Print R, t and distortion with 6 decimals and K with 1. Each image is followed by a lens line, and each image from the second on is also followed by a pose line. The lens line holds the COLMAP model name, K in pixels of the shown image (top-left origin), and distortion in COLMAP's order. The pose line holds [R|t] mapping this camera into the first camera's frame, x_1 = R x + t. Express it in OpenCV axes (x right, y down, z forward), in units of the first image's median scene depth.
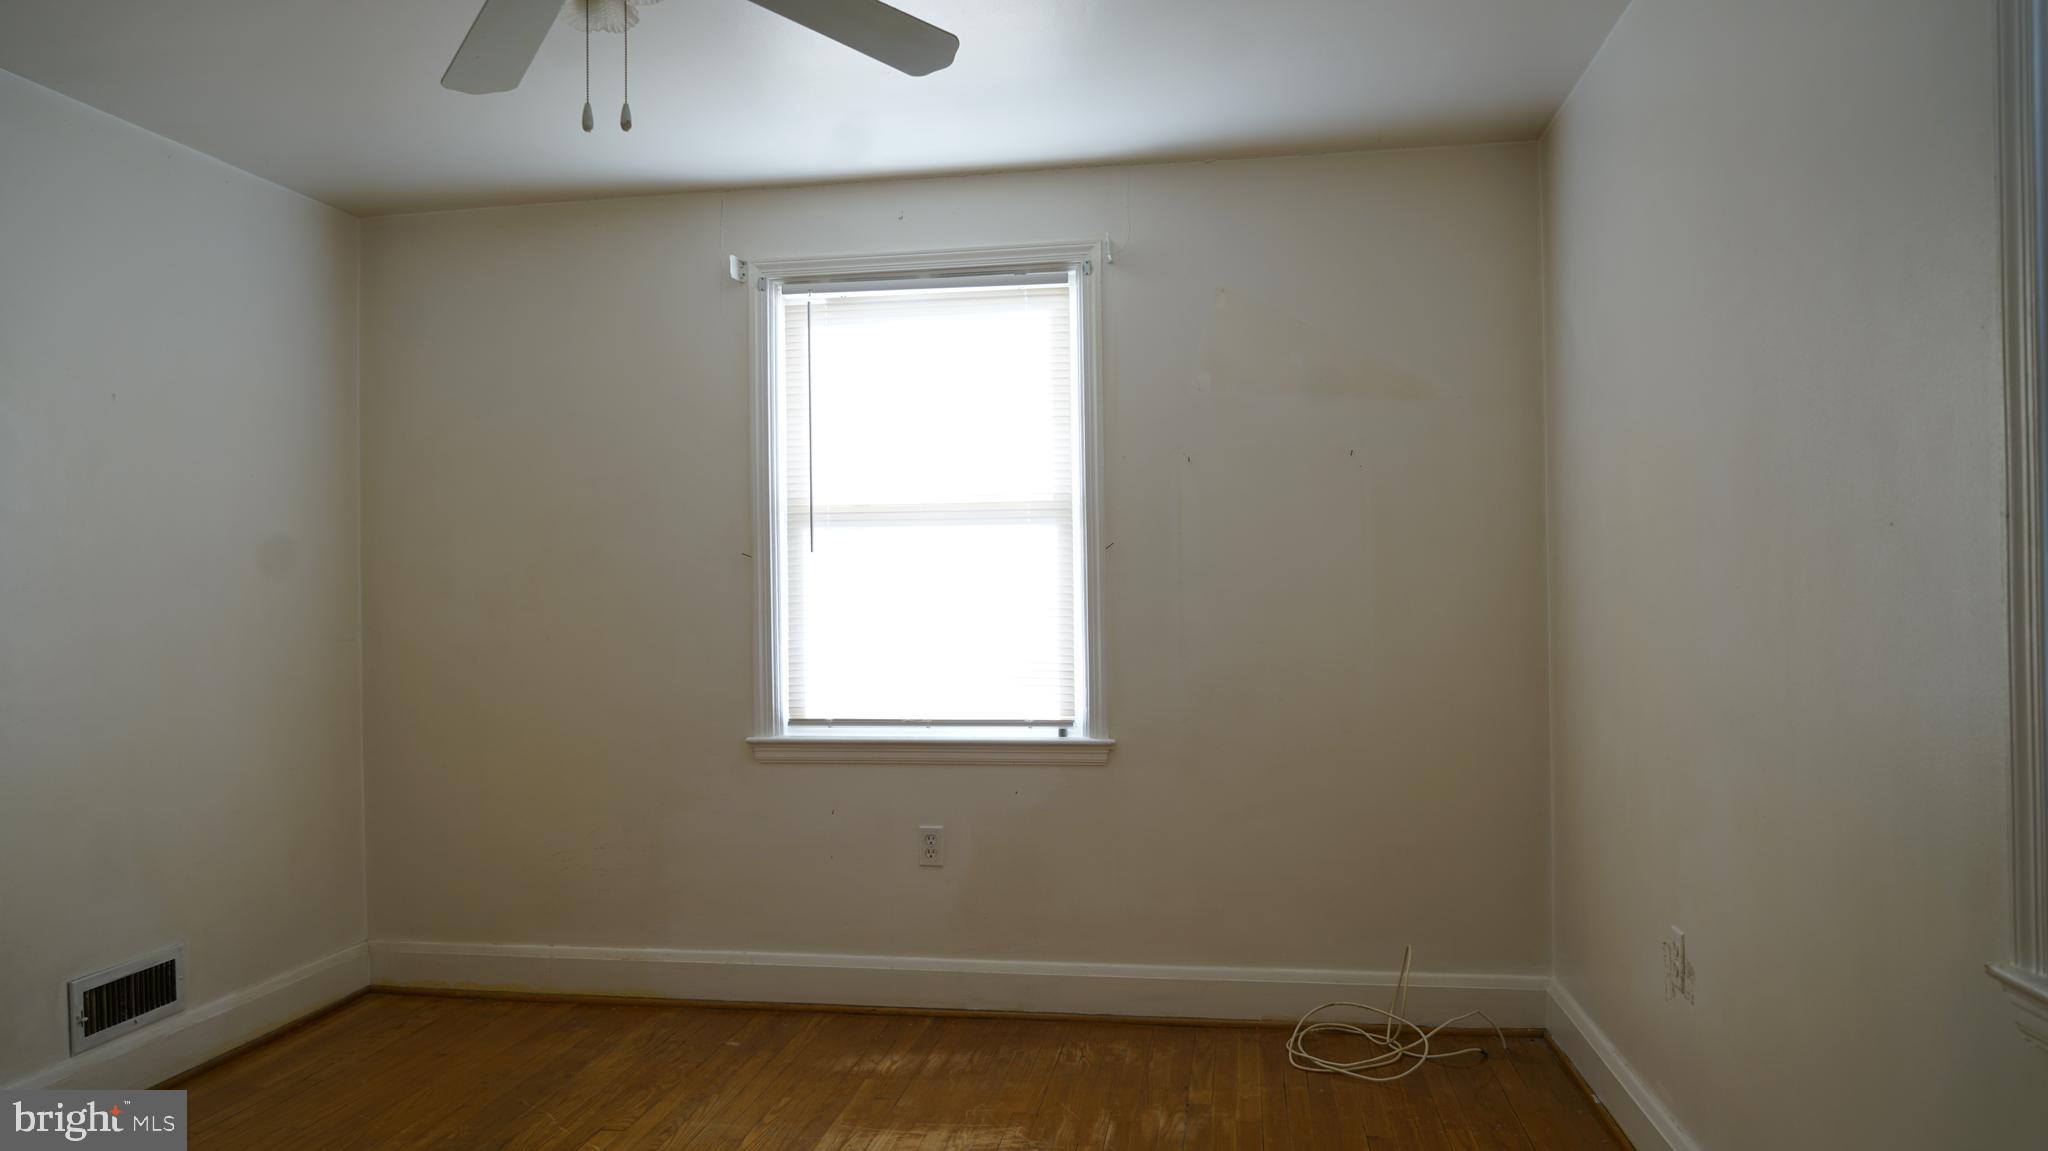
lens RADIAL K [[1394.1, 0, 1024.0], [0, 1394.1, 575.5], [0, 0, 1]] dist [-0.021380, 0.003301]
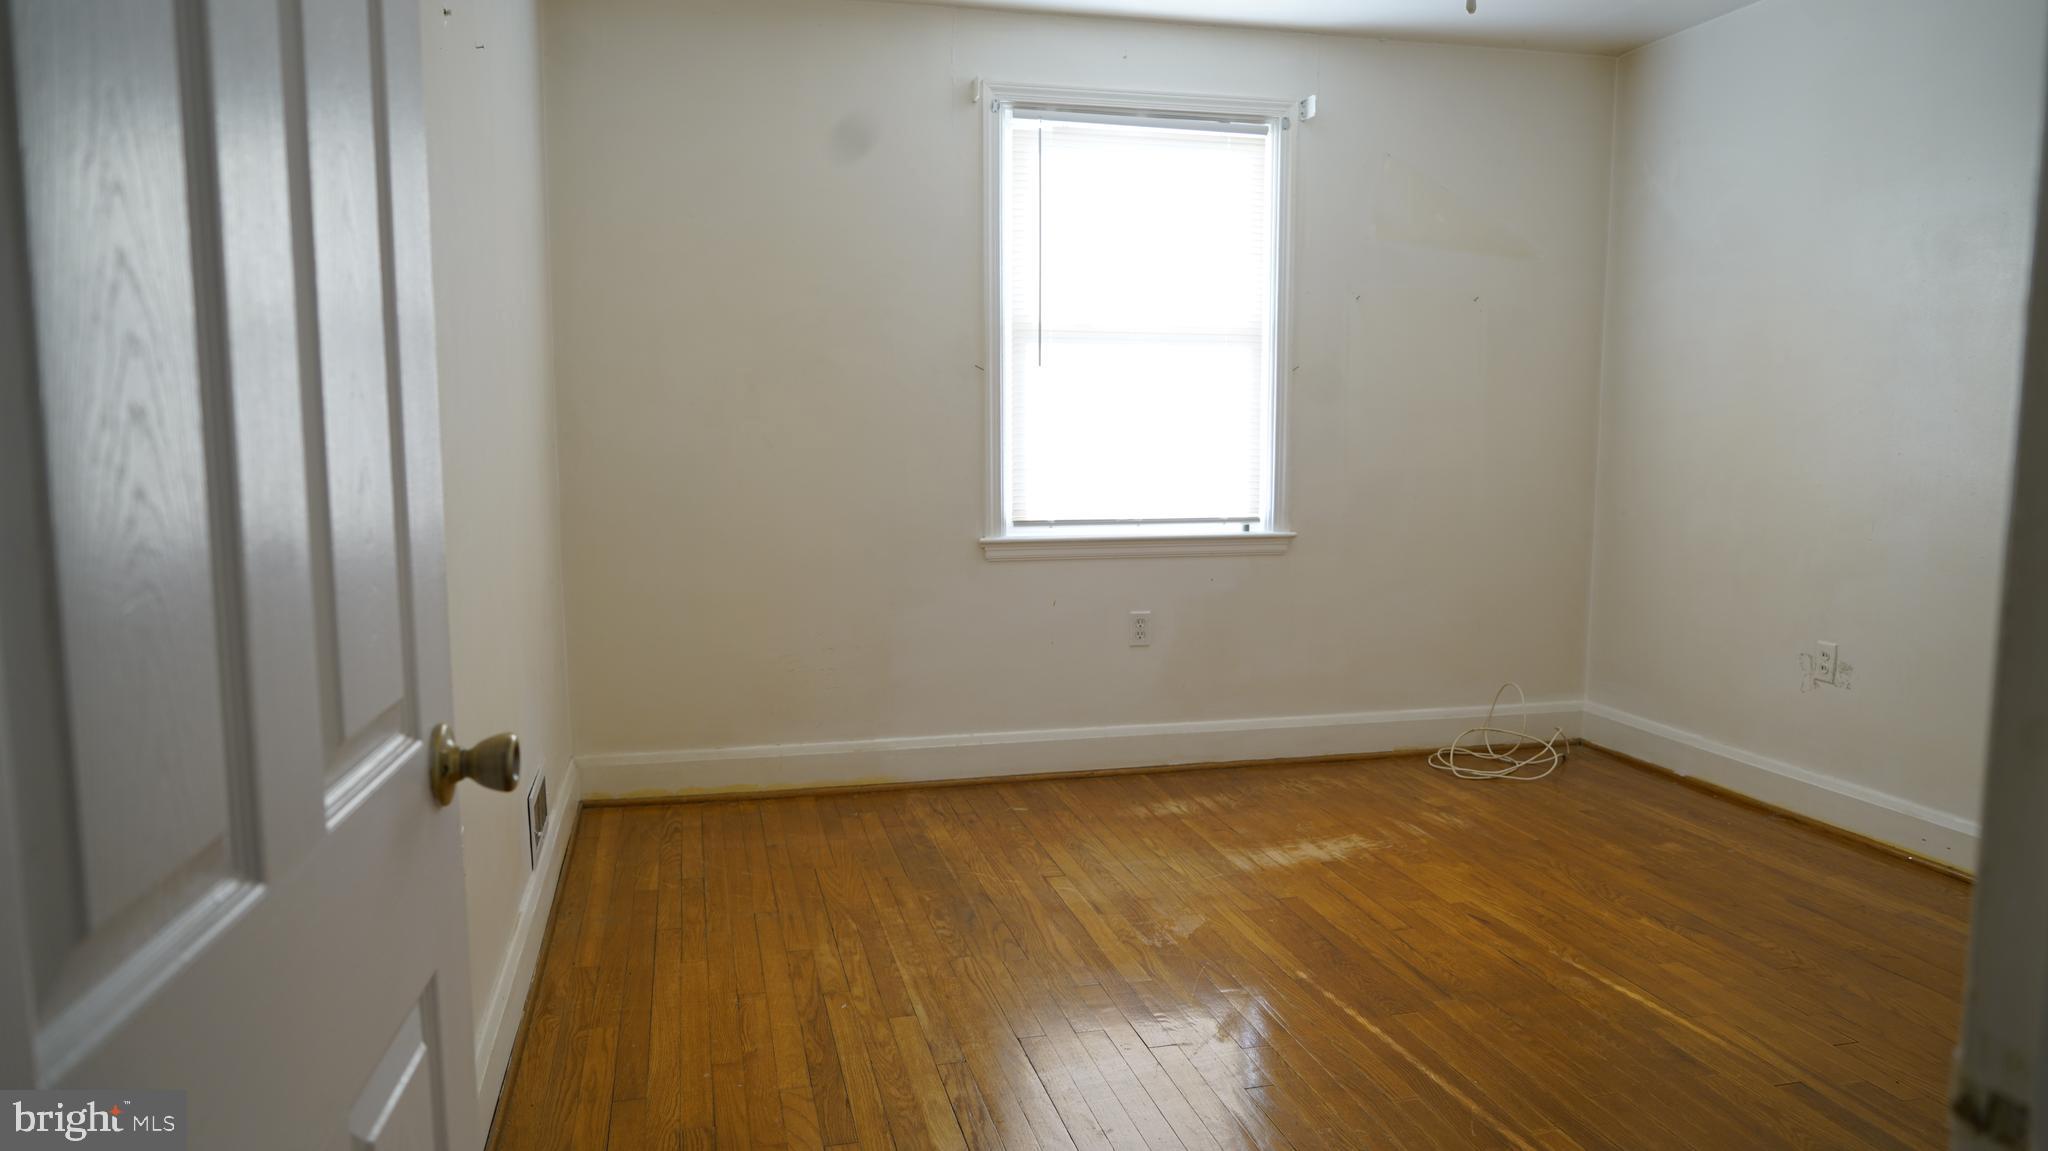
lens RADIAL K [[1394.1, 0, 1024.0], [0, 1394.1, 575.5], [0, 0, 1]] dist [-0.021380, 0.003301]
pose [[0.916891, -0.030865, 0.397943, -0.614285], [-0.017913, 0.992819, 0.118277, 0.017093], [-0.398736, -0.115575, 0.909754, 0.001531]]
